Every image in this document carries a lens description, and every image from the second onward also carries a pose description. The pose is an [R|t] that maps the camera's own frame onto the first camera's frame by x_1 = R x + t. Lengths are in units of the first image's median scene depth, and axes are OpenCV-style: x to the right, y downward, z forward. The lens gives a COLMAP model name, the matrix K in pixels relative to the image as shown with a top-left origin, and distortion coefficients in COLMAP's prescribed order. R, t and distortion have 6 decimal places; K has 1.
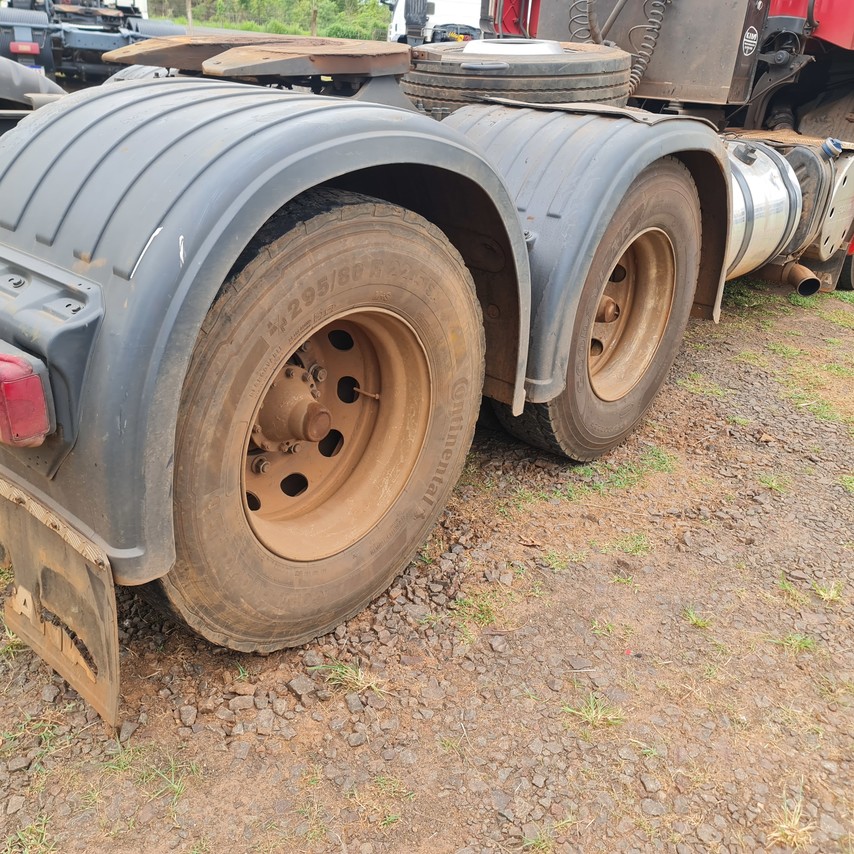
lens RADIAL K [[872.9, 0, 437.7], [0, 872.9, 431.8], [0, 0, 1]] dist [0.045282, 0.006516]
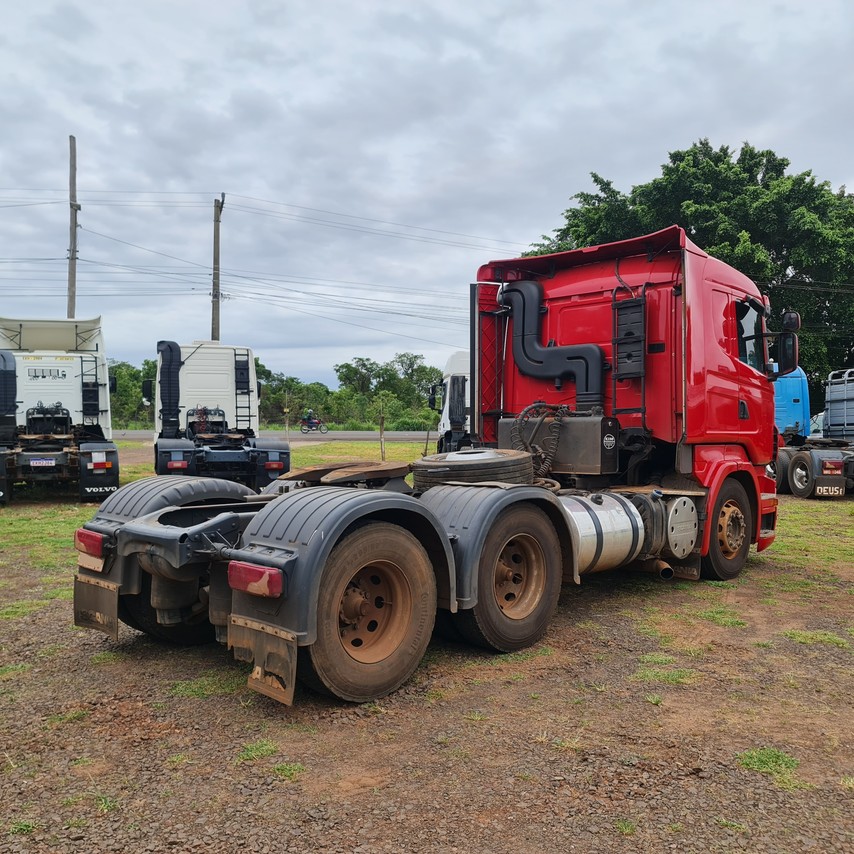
lens RADIAL K [[872.9, 0, 437.7], [0, 872.9, 431.8], [0, 0, 1]] dist [0.045282, 0.006516]
pose [[0.995098, -0.070944, -0.068896, 0.246500], [0.037719, 0.916291, -0.398733, 0.469625], [0.091417, 0.394179, 0.914476, -1.315913]]
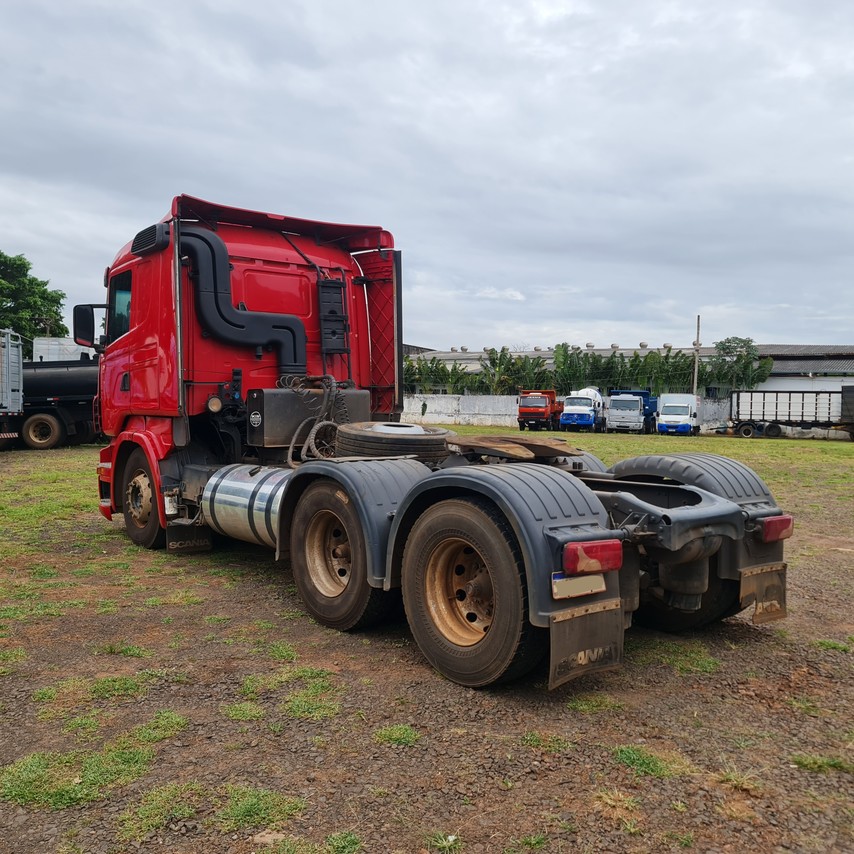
lens RADIAL K [[872.9, 0, 437.7], [0, 872.9, 431.8], [0, 0, 1]] dist [0.045282, 0.006516]
pose [[0.078638, -0.108253, 0.991008, -2.260994], [0.403335, 0.912546, 0.067677, -0.572903], [-0.911667, 0.394386, 0.115423, 0.626266]]
